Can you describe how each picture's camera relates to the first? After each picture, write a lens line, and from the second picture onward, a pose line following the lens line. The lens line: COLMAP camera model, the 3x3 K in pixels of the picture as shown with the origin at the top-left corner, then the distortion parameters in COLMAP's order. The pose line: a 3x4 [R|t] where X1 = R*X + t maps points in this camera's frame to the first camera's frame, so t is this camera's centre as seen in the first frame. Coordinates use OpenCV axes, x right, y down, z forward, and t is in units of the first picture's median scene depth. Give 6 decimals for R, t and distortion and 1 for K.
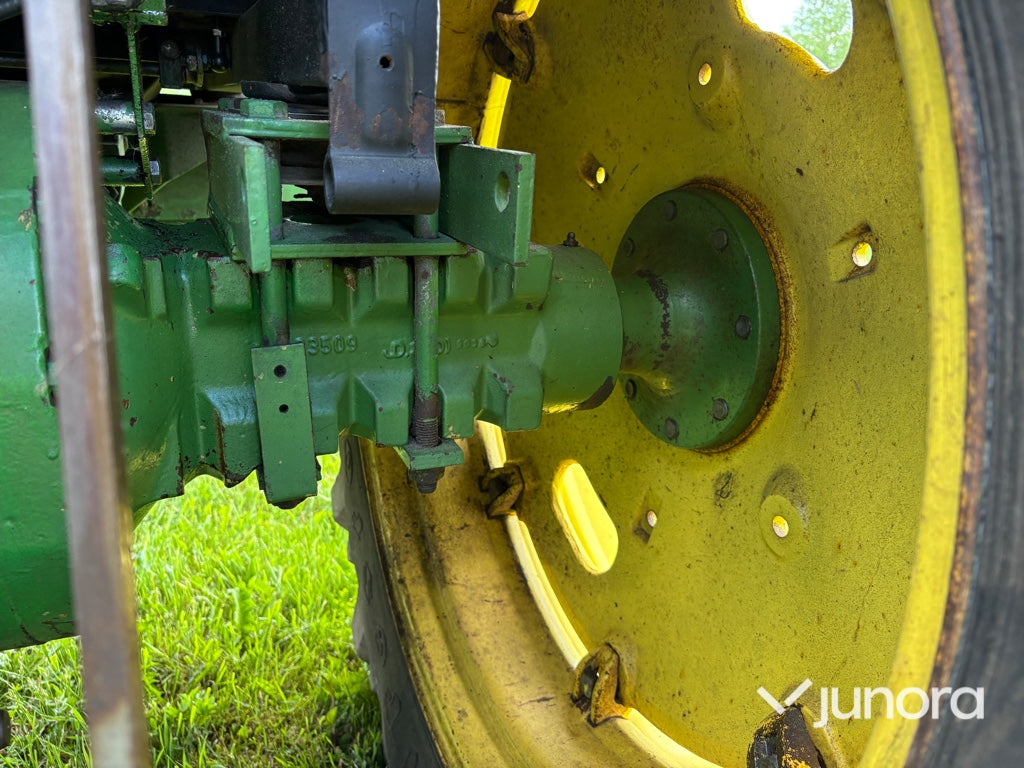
lens RADIAL K [[772.4, 0, 504.6], [0, 772.4, 404.1], [0, 0, 1]] dist [0.036634, -0.040117]
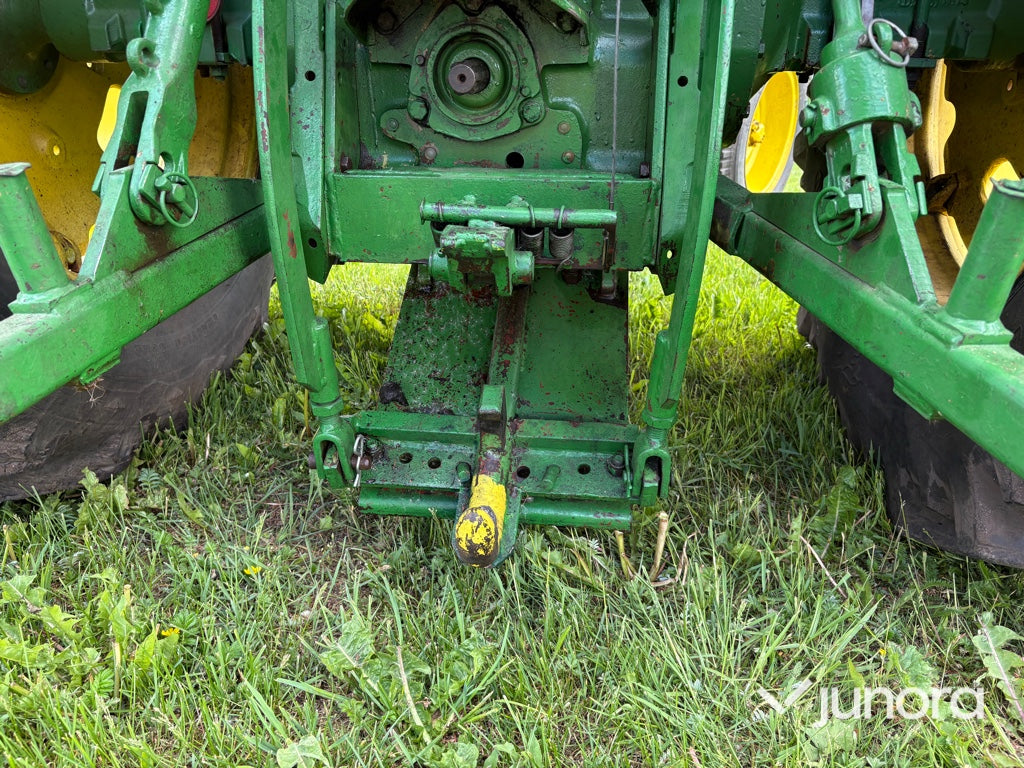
lens RADIAL K [[772.4, 0, 509.6], [0, 772.4, 384.5], [0, 0, 1]] dist [0.036634, -0.040117]
pose [[0.879891, 0.150989, -0.450550, 0.000609], [-0.131514, 0.988516, 0.074437, 0.530695], [0.456615, -0.006243, 0.889643, -0.713257]]
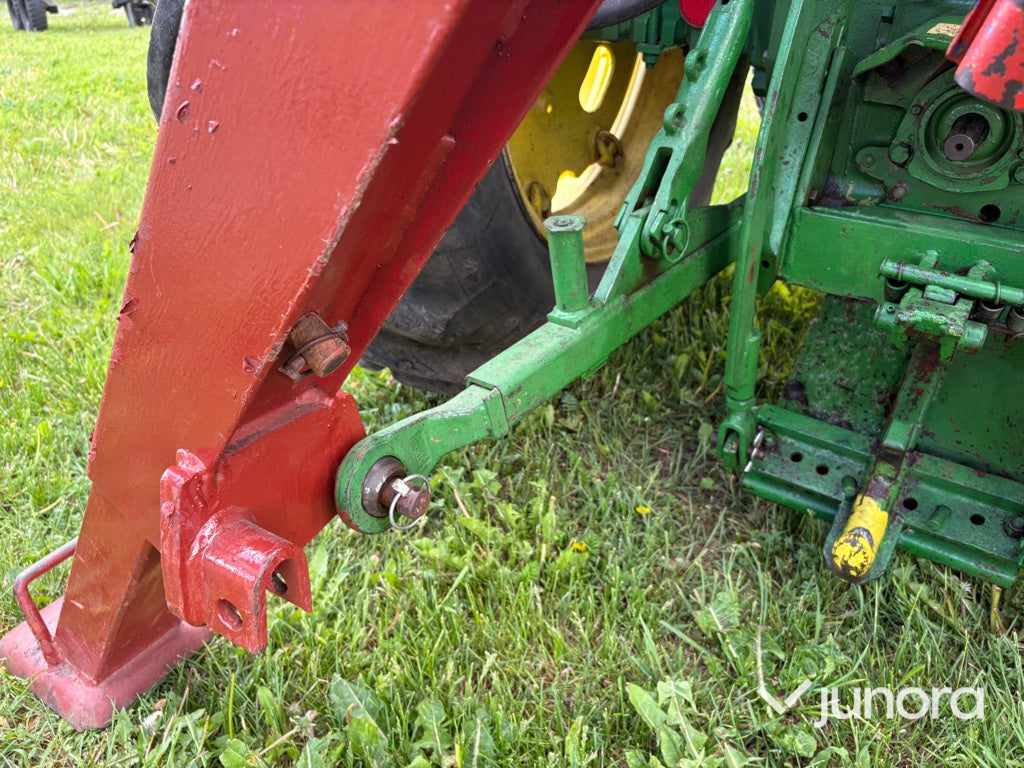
lens RADIAL K [[772.4, 0, 529.0], [0, 772.4, 383.2], [0, 0, 1]] dist [0.036634, -0.040117]
pose [[0.565472, 0.394567, -0.724264, -0.017055], [-0.270301, 0.918302, 0.289238, 0.380032], [0.779217, 0.032214, 0.625926, -0.902699]]
